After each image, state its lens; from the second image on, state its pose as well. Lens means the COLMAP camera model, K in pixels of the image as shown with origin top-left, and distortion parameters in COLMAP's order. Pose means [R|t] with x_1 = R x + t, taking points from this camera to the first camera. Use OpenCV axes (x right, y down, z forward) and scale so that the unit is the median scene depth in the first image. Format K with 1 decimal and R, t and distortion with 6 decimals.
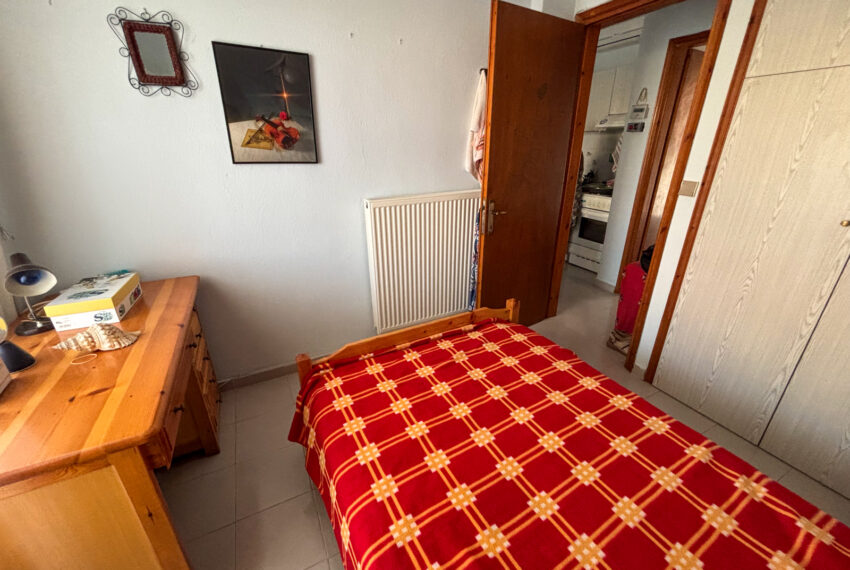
lens RADIAL K [[344.0, 0, 424.8], [0, 344.0, 281.6], [0, 0, 1]] dist [0.000812, 0.000130]
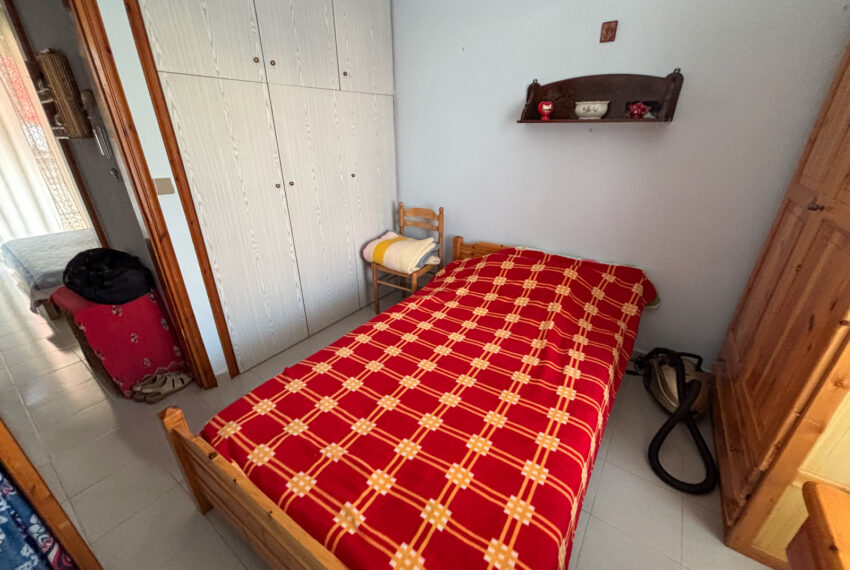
lens RADIAL K [[344.0, 0, 422.1], [0, 344.0, 282.6], [0, 0, 1]] dist [0.000812, 0.000130]
pose [[-0.464460, -0.352518, 0.812409, -0.401714], [0.338004, 0.777351, 0.530546, -0.332229], [-0.818554, 0.521015, -0.241896, 0.808360]]
